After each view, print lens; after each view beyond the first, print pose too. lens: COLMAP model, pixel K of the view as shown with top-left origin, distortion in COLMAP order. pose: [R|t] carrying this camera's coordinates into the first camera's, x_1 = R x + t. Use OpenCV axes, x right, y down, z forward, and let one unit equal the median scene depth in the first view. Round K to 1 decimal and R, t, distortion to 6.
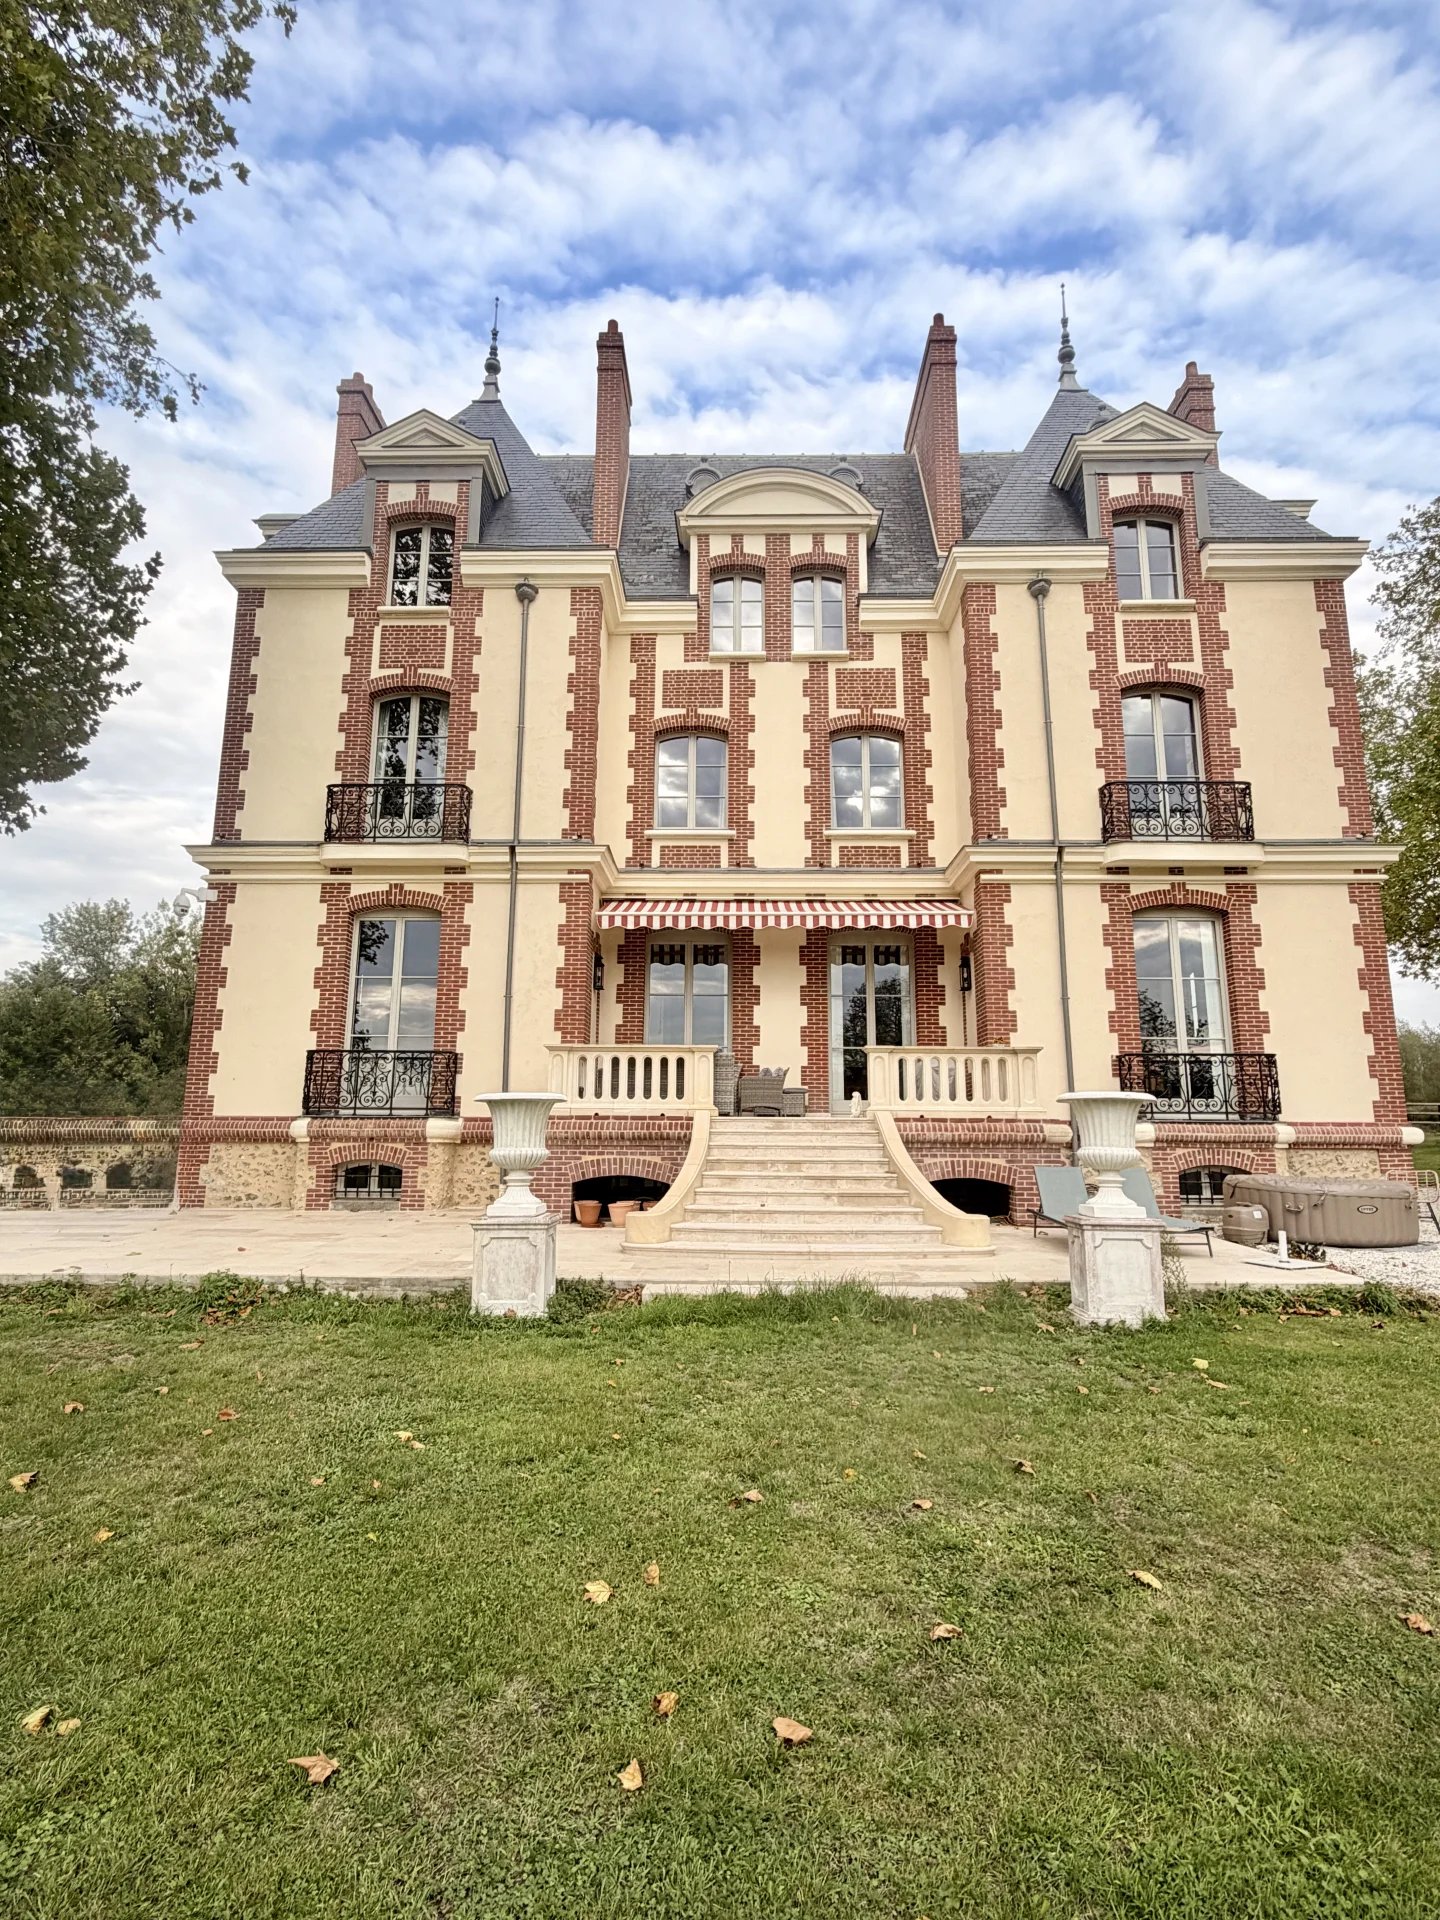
lens RADIAL K [[956.8, 0, 720.0], [0, 956.8, 960.0], [0, 0, 1]] dist [-0.003852, -0.000500]
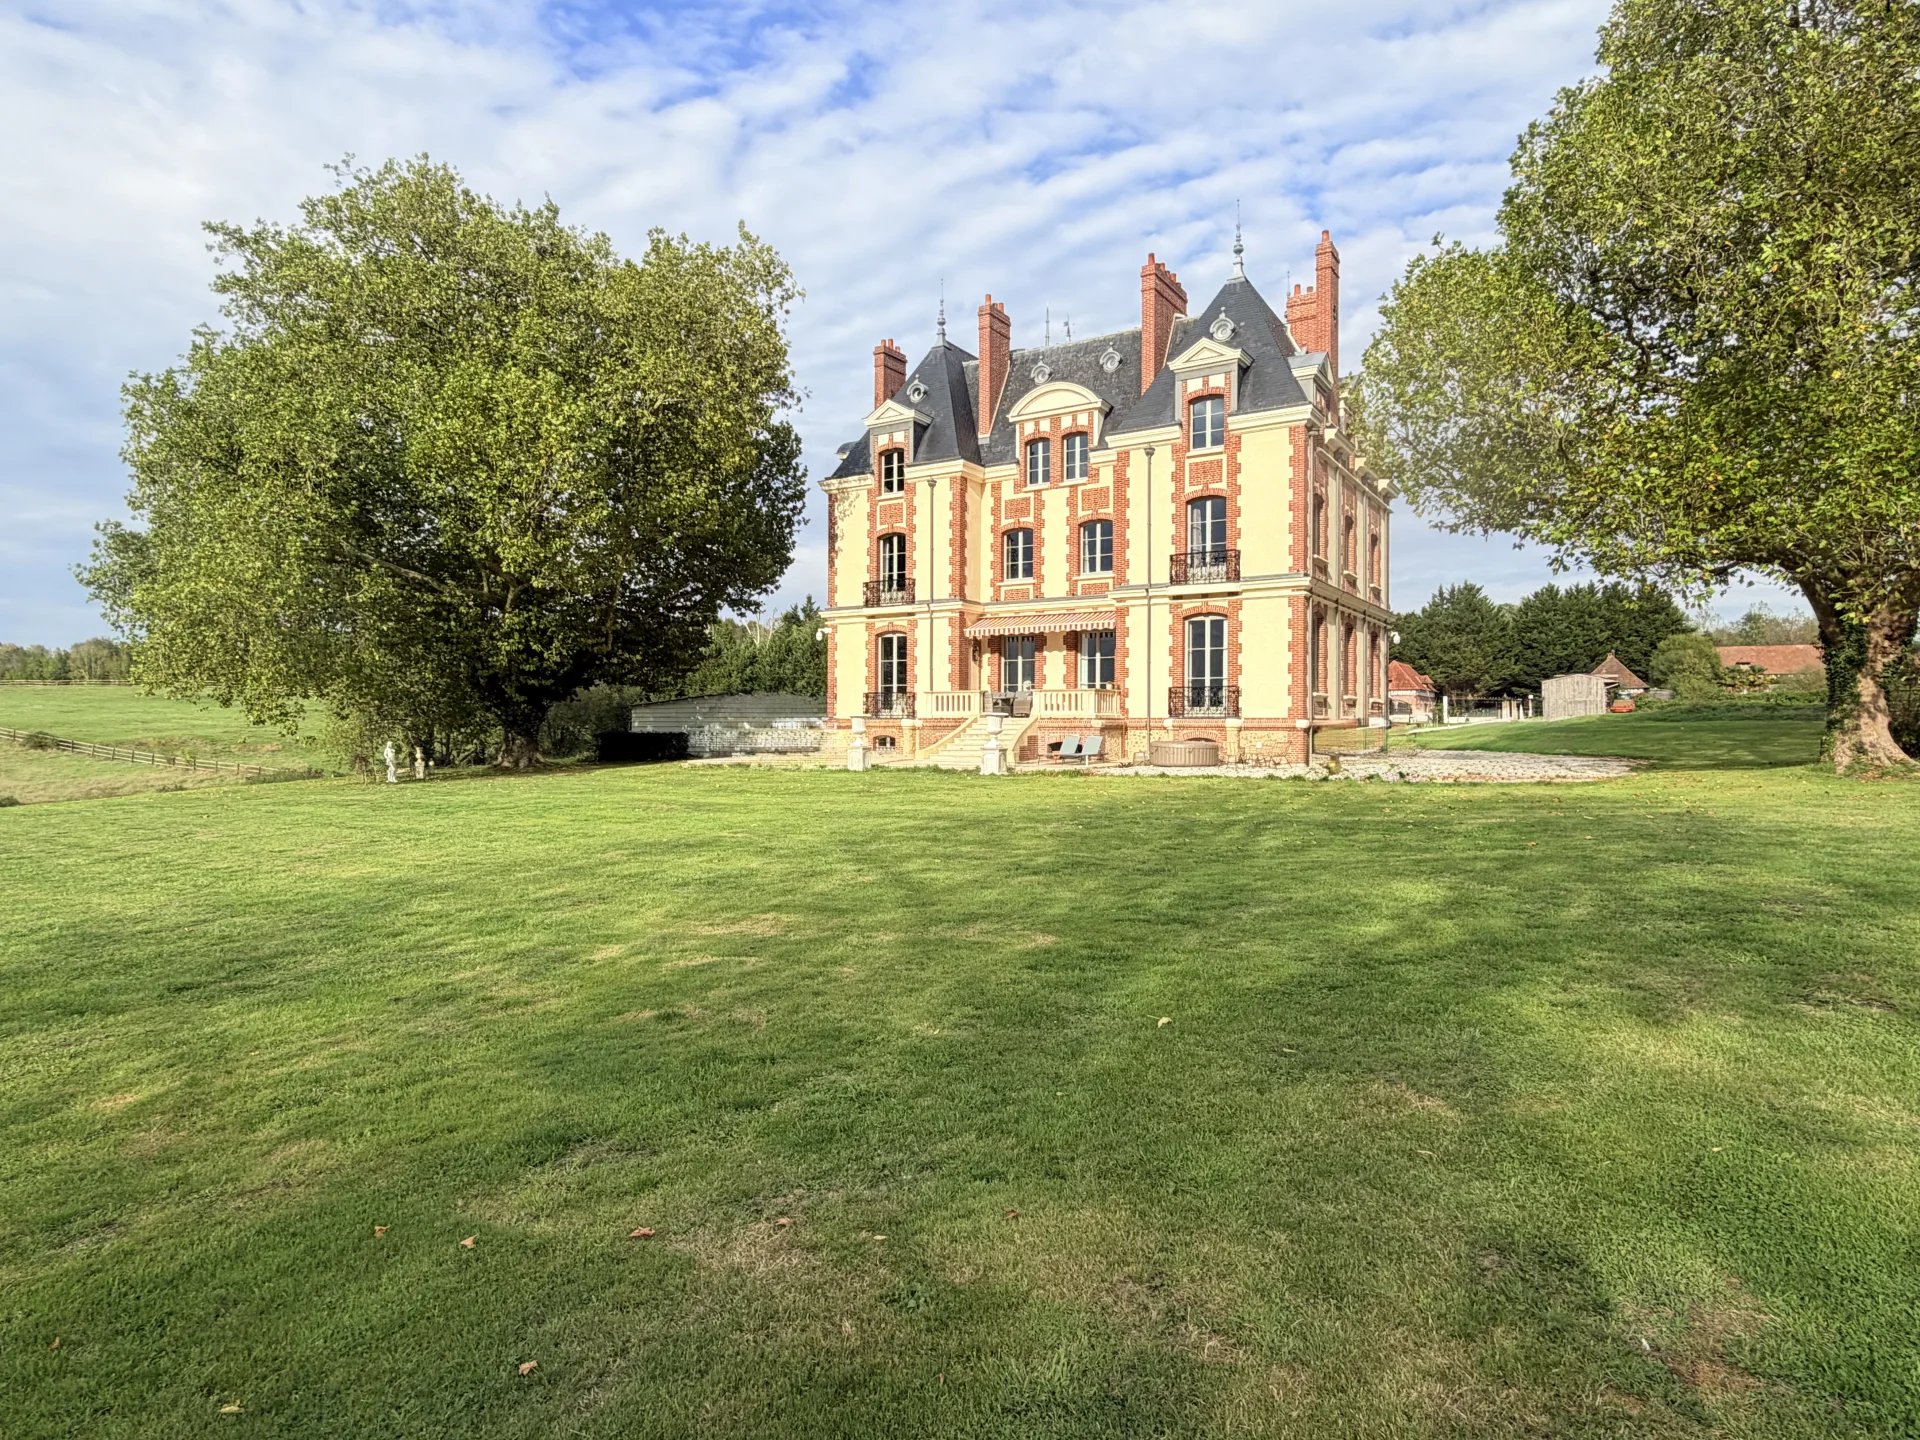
lens RADIAL K [[956.8, 0, 960.0], [0, 956.8, 720.0], [0, 0, 1]] dist [-0.003852, -0.000500]
pose [[0.866972, -0.007411, -0.498302, 0.995220], [0.096241, 0.983557, 0.152819, -0.186153], [0.488976, -0.180447, 0.853429, -0.993815]]
